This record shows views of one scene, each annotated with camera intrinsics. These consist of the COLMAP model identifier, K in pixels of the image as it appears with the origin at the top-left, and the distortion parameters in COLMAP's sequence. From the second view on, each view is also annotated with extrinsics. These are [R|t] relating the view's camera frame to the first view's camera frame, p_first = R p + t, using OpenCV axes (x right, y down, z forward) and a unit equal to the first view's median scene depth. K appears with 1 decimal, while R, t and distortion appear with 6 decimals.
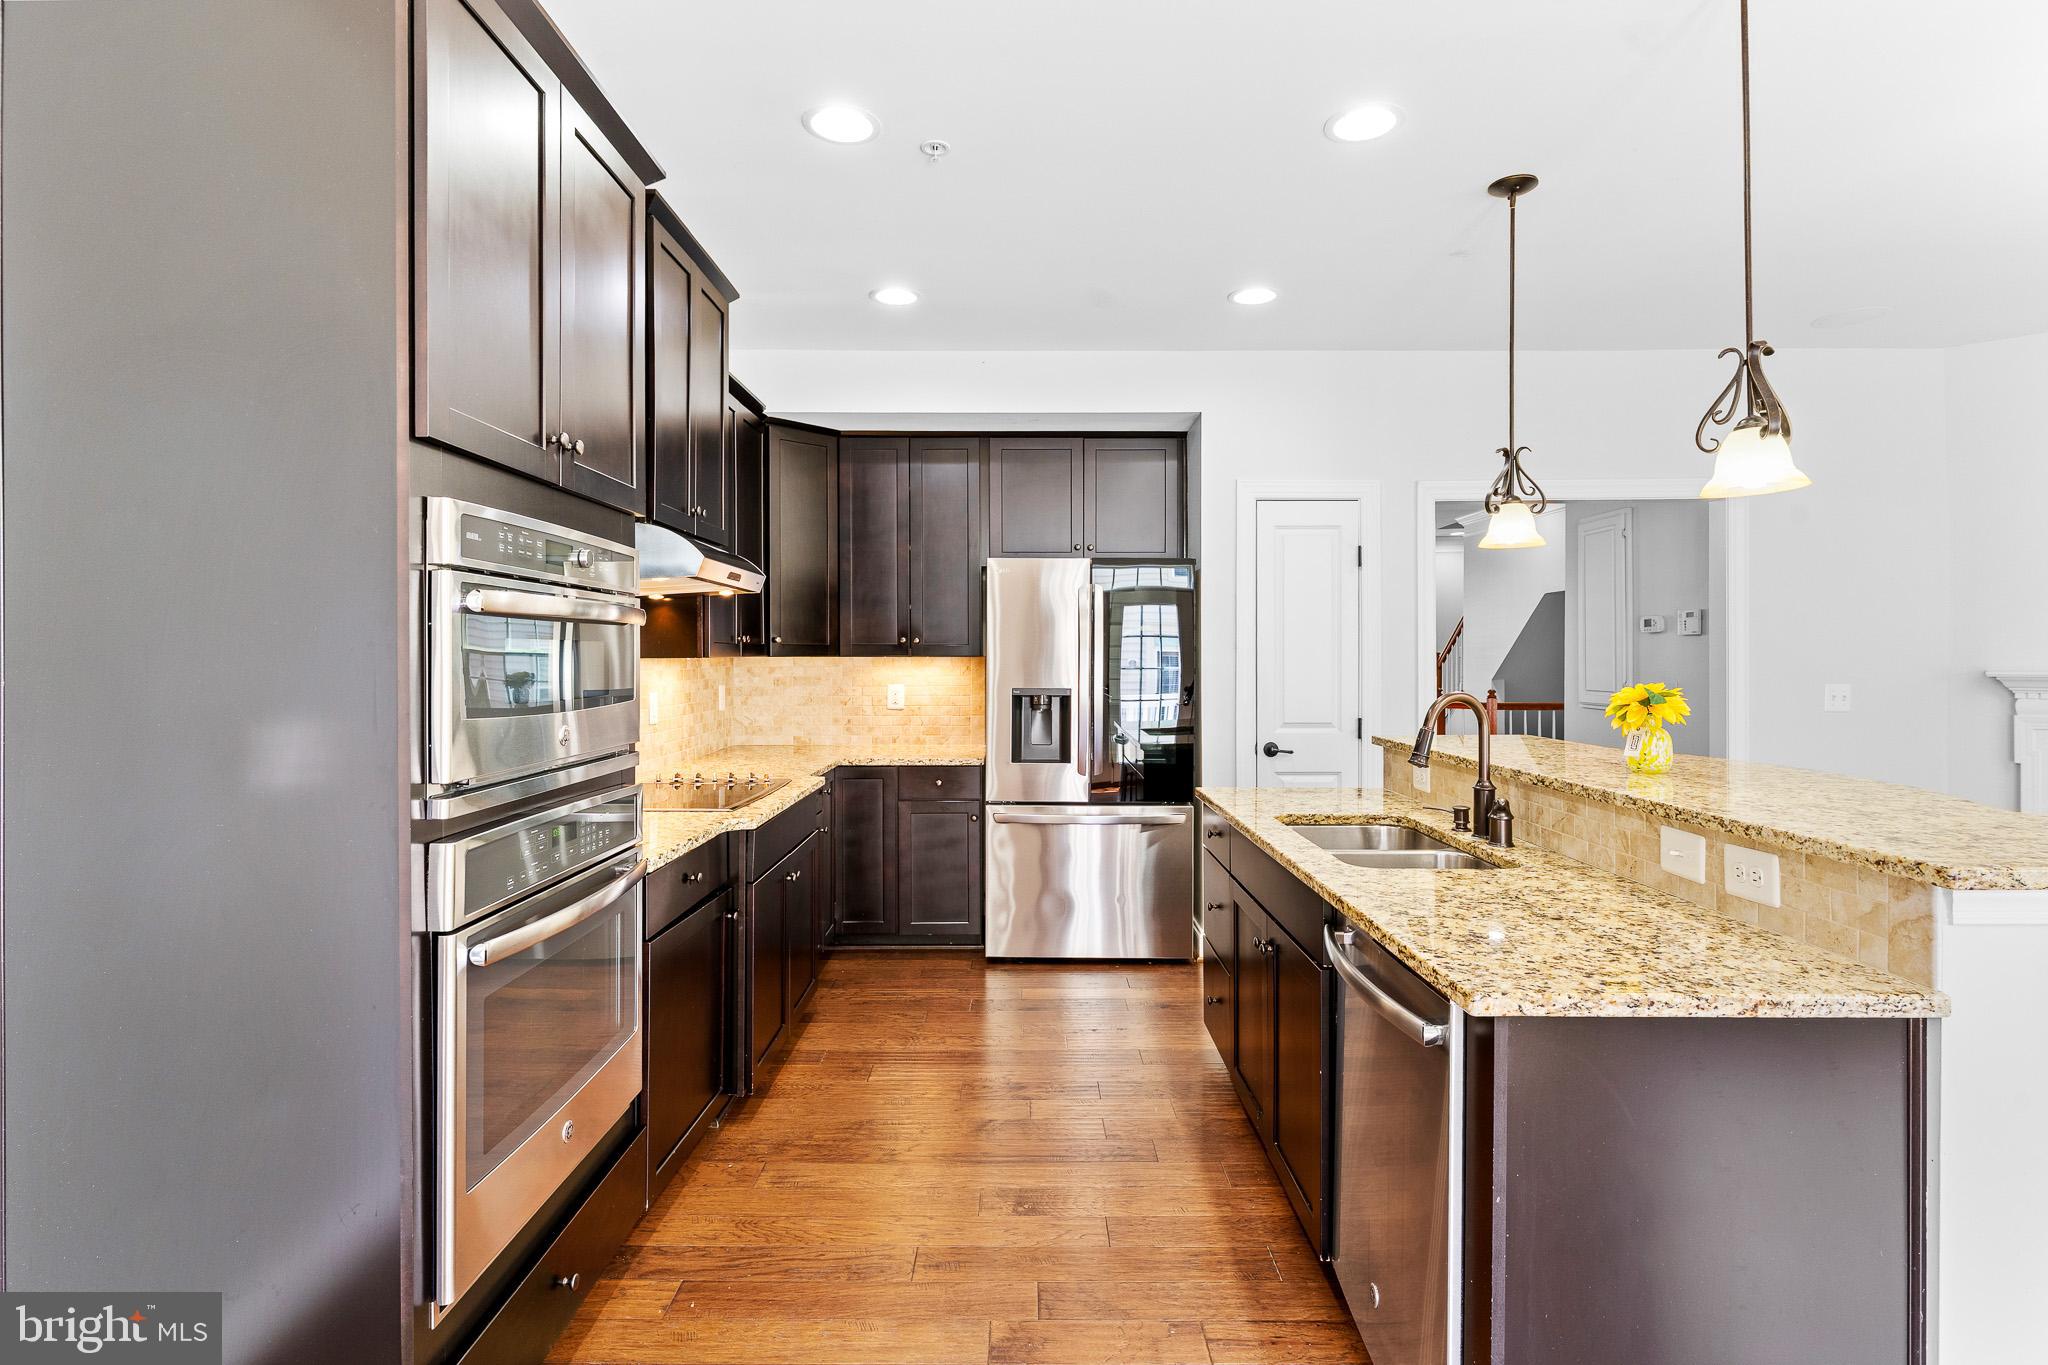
lens RADIAL K [[1011.2, 0, 1024.2], [0, 1011.2, 655.5], [0, 0, 1]] dist [0.028389, 0.000217]
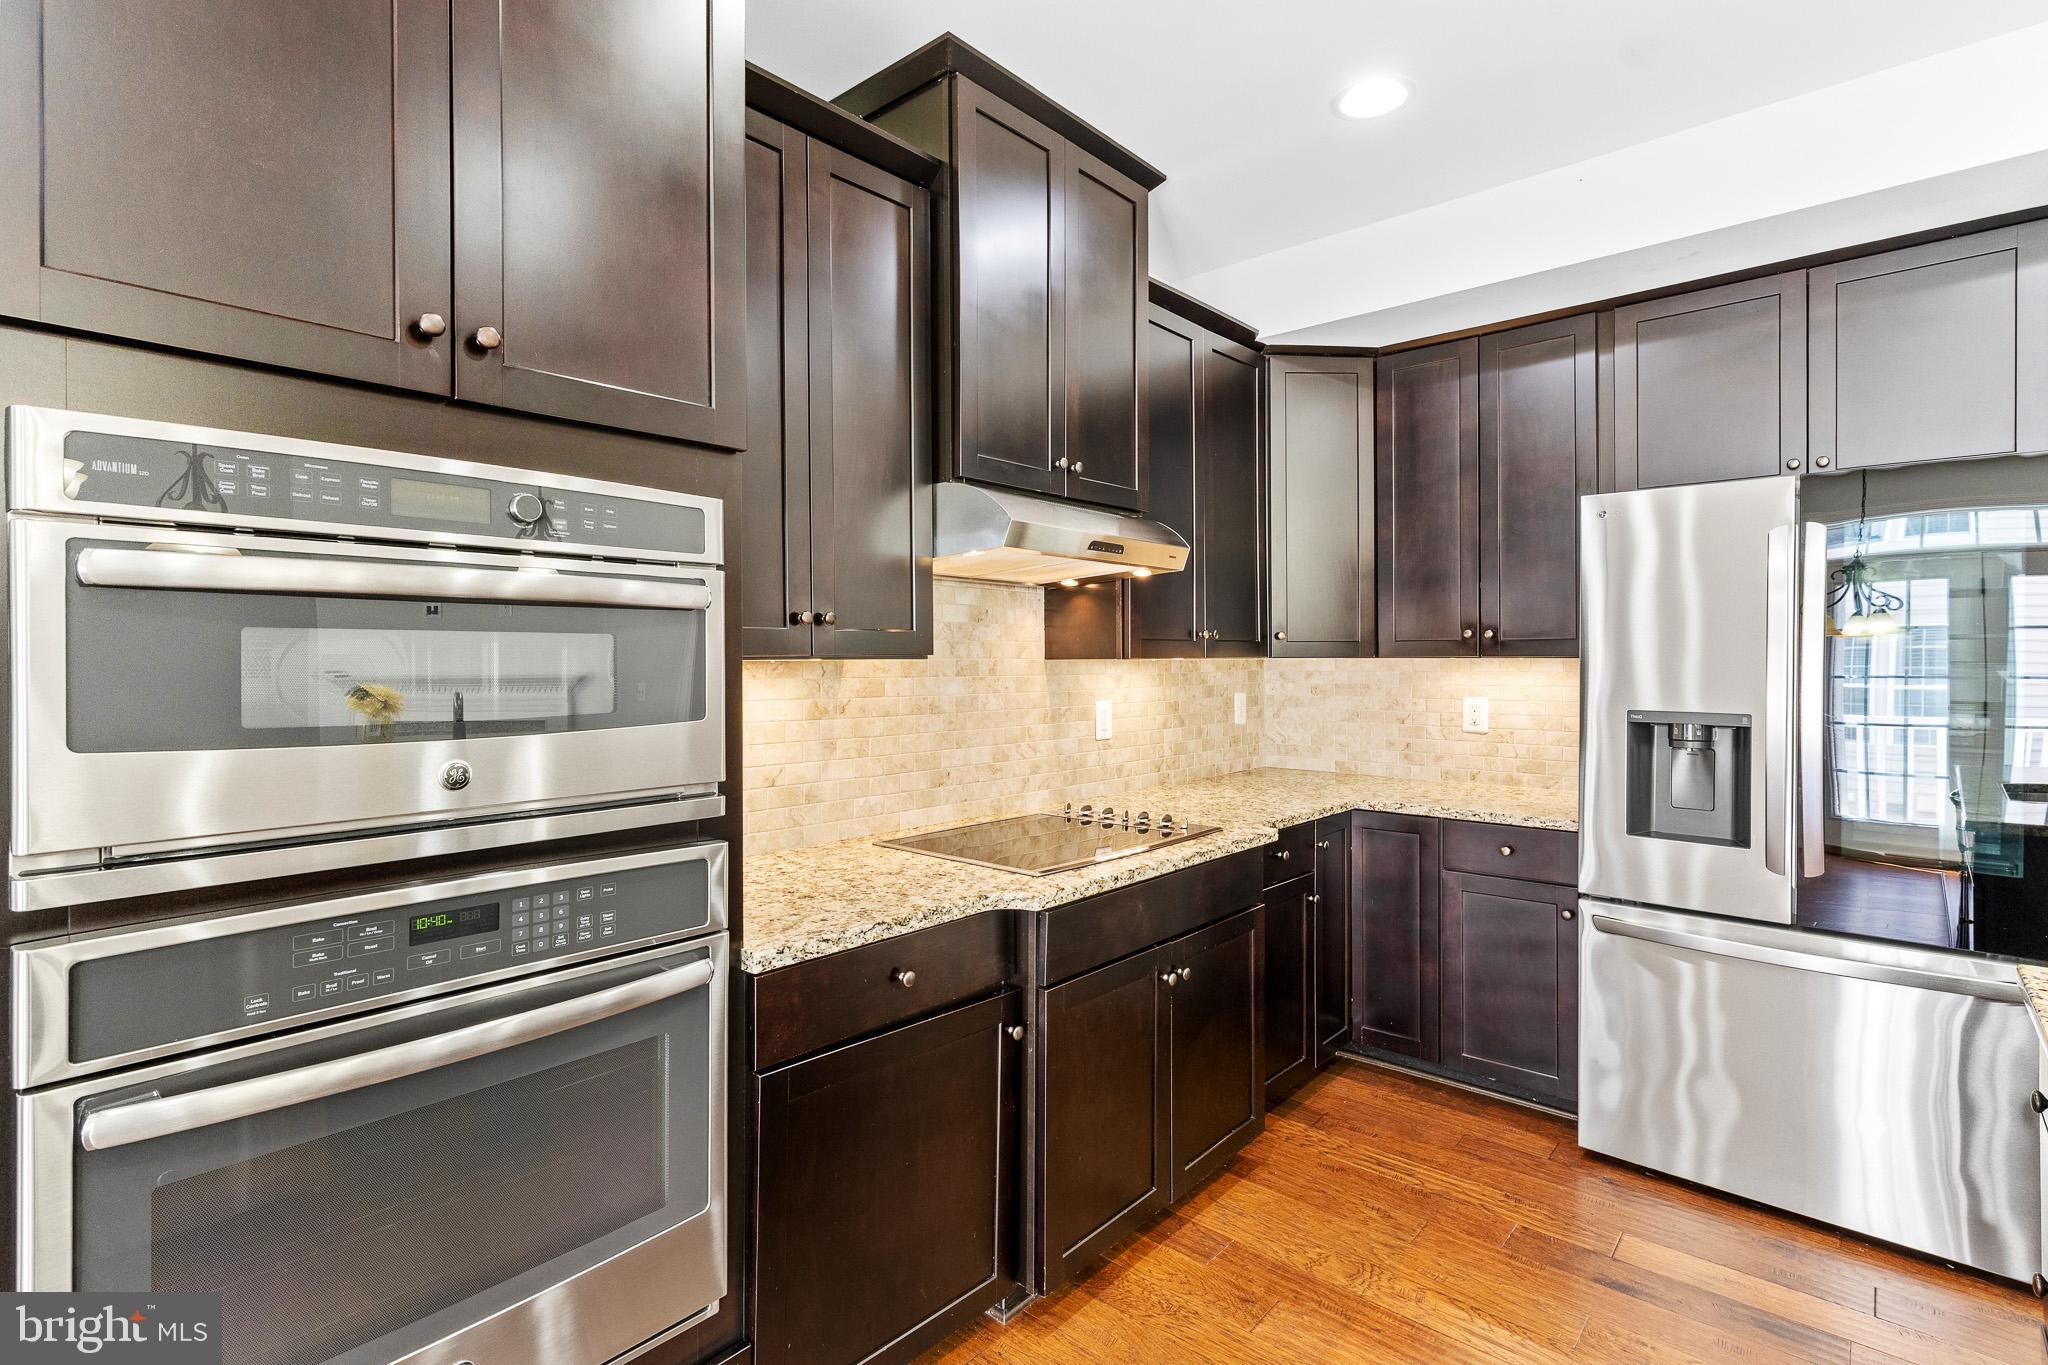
lens RADIAL K [[978.8, 0, 1019.4], [0, 978.8, 658.0], [0, 0, 1]] dist [0.005605, 0.000849]
pose [[0.746937, -0.000485, -0.664895, 0.102596], [0.000734, 1.000000, 0.000095, 0.001205], [0.664895, -0.000559, 0.746937, 0.322960]]
